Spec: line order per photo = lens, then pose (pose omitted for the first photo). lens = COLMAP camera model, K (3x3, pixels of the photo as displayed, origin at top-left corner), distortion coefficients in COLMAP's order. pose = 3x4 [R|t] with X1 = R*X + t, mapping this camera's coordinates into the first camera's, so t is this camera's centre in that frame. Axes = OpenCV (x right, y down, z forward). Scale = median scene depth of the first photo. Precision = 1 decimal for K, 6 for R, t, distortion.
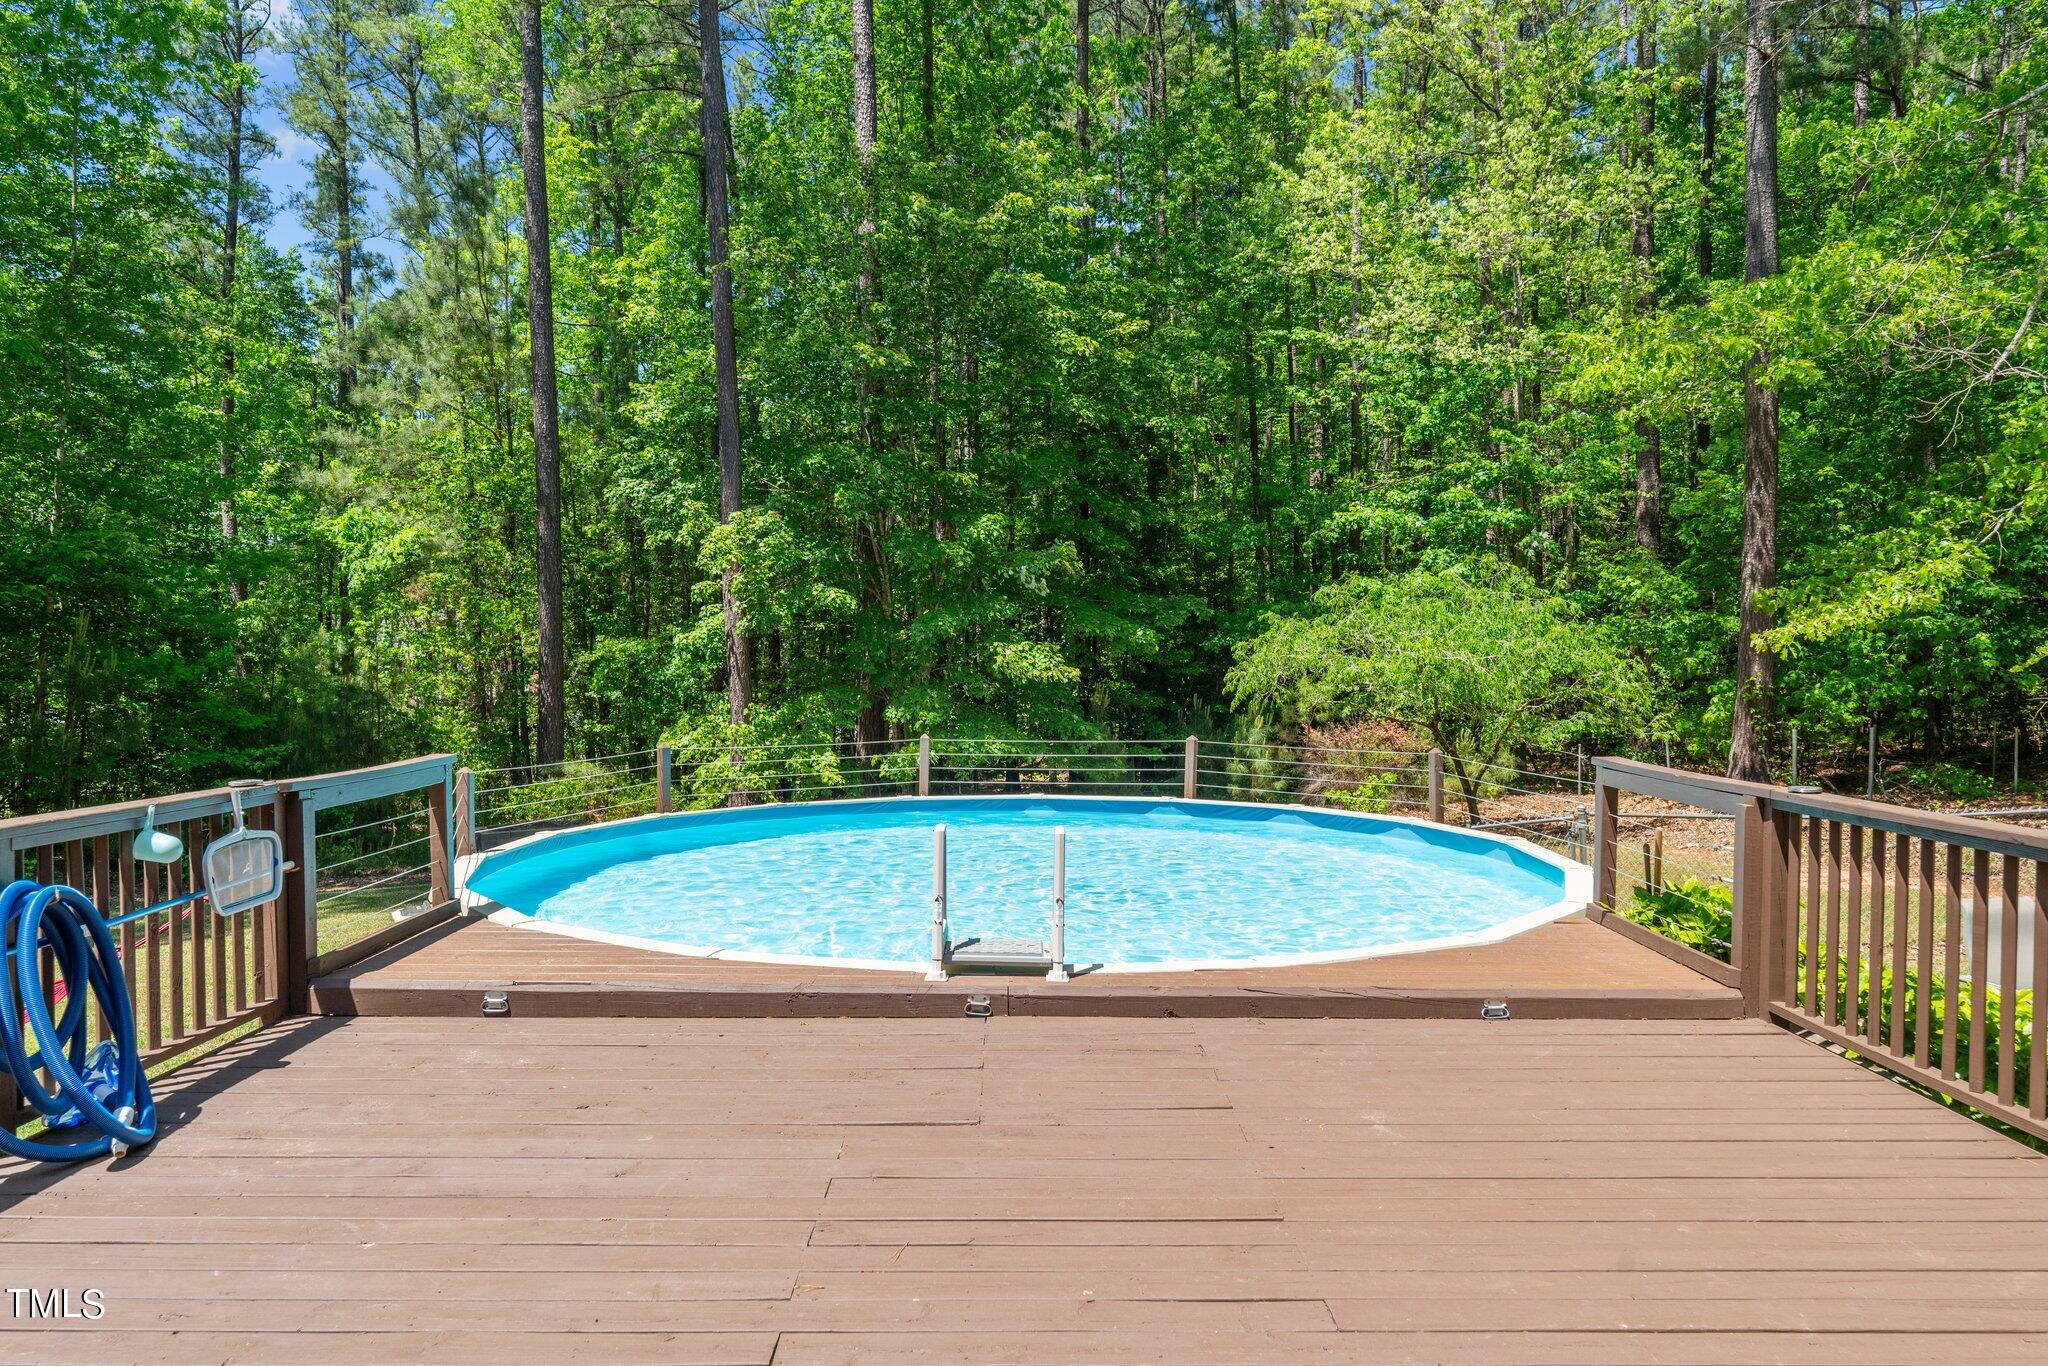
lens RADIAL K [[1337.8, 0, 1032.2], [0, 1337.8, 683.1], [0, 0, 1]] dist [-0.003672, 0.002552]
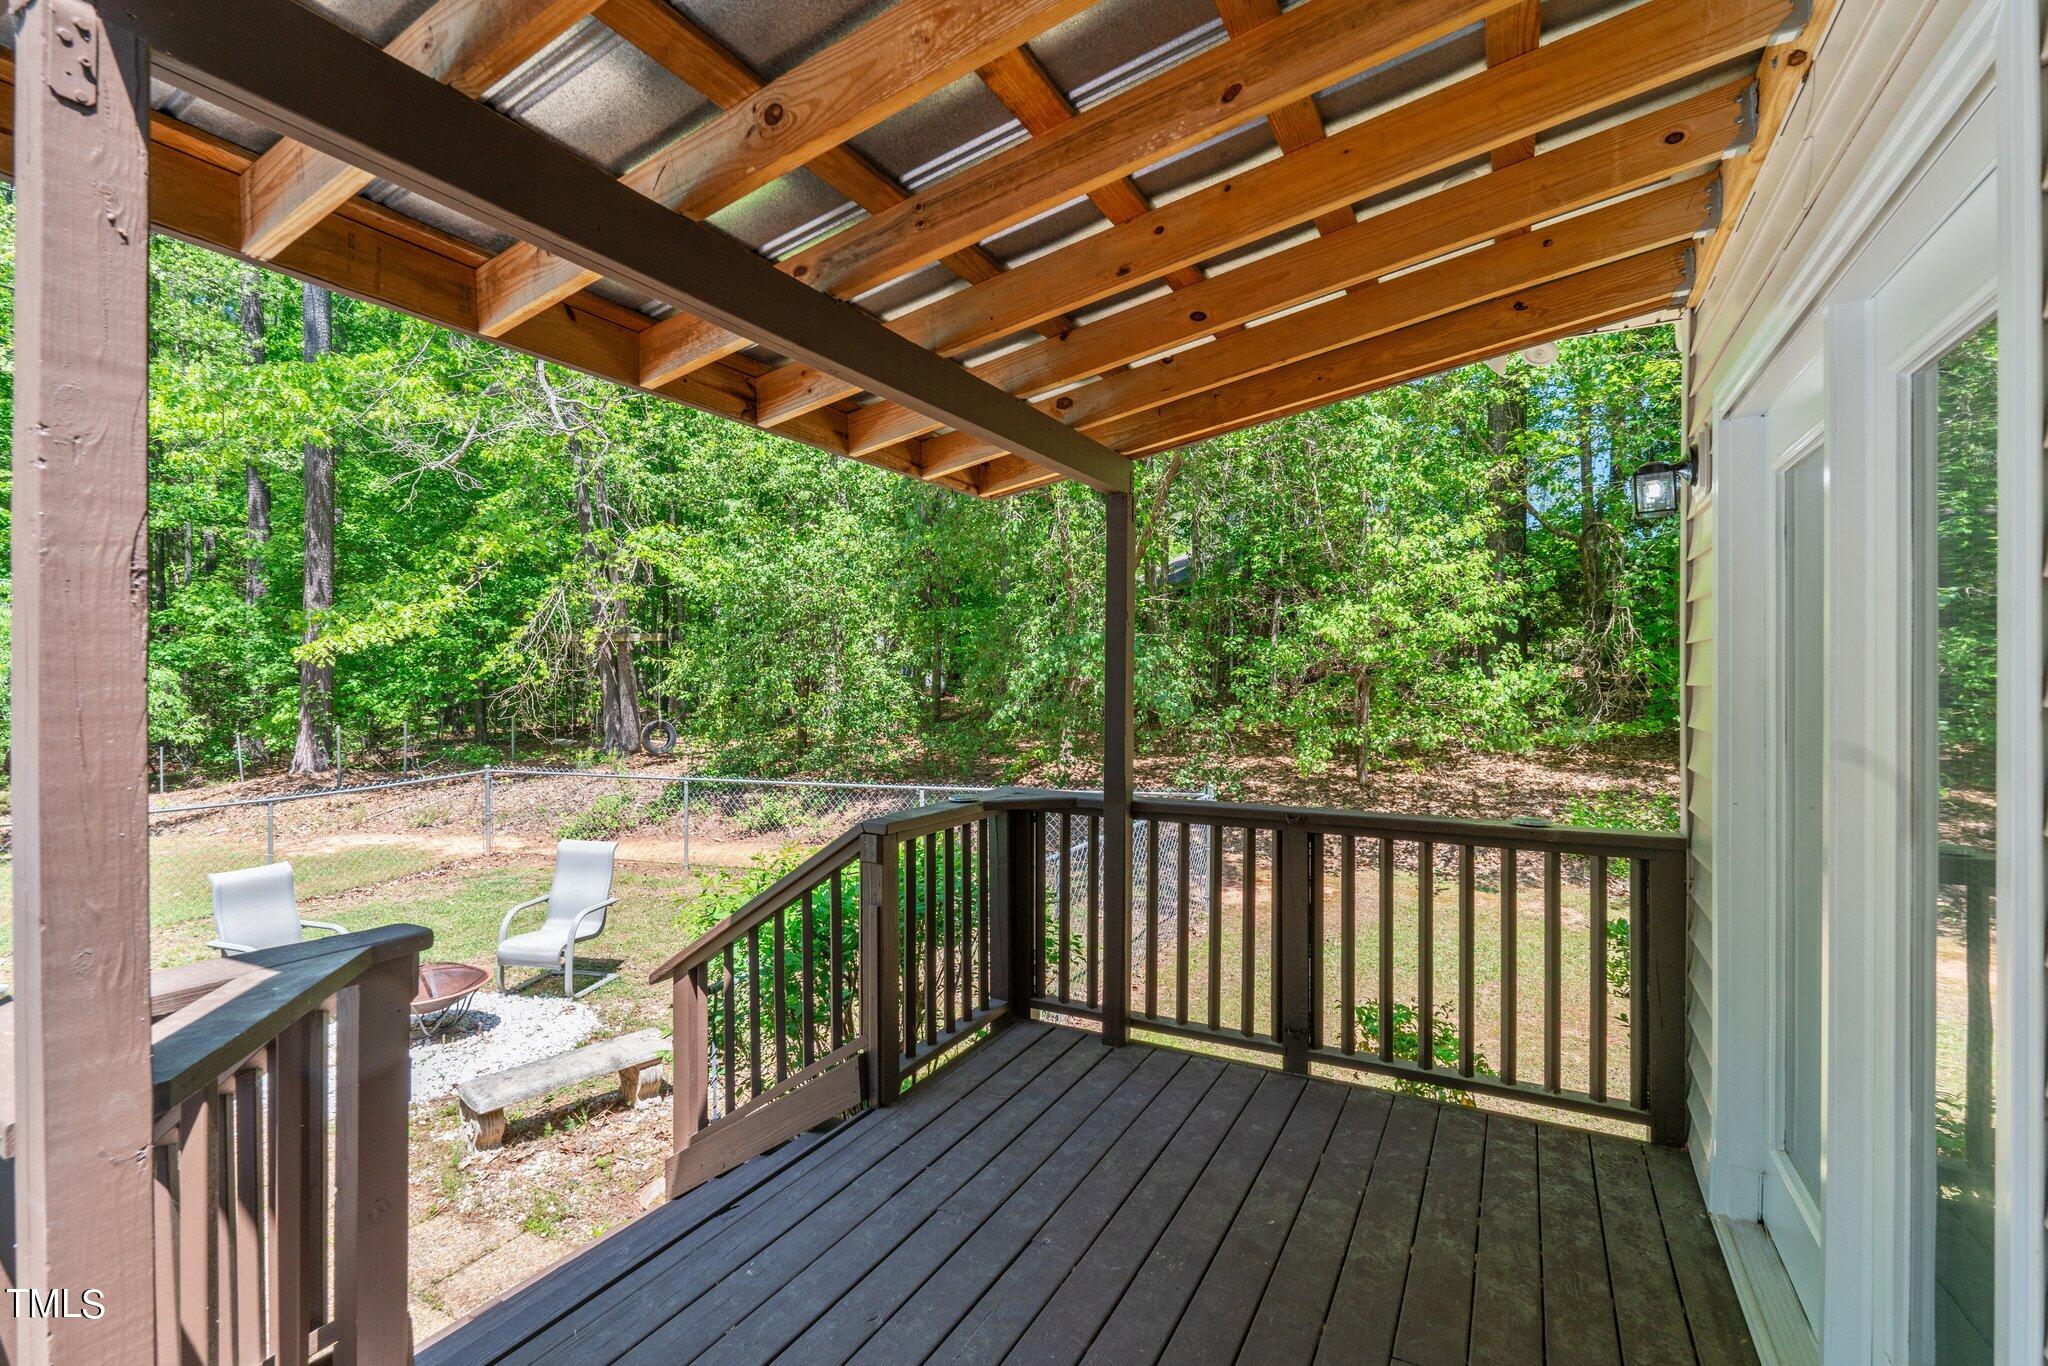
lens RADIAL K [[899.6, 0, 1031.8], [0, 899.6, 684.7], [0, 0, 1]] dist [-0.010495, 0.002059]
pose [[0.486134, -0.013361, 0.873782, 0.130026], [0.016730, 0.999842, 0.005981, -0.000216], [-0.873724, 0.011711, 0.486281, -0.005217]]
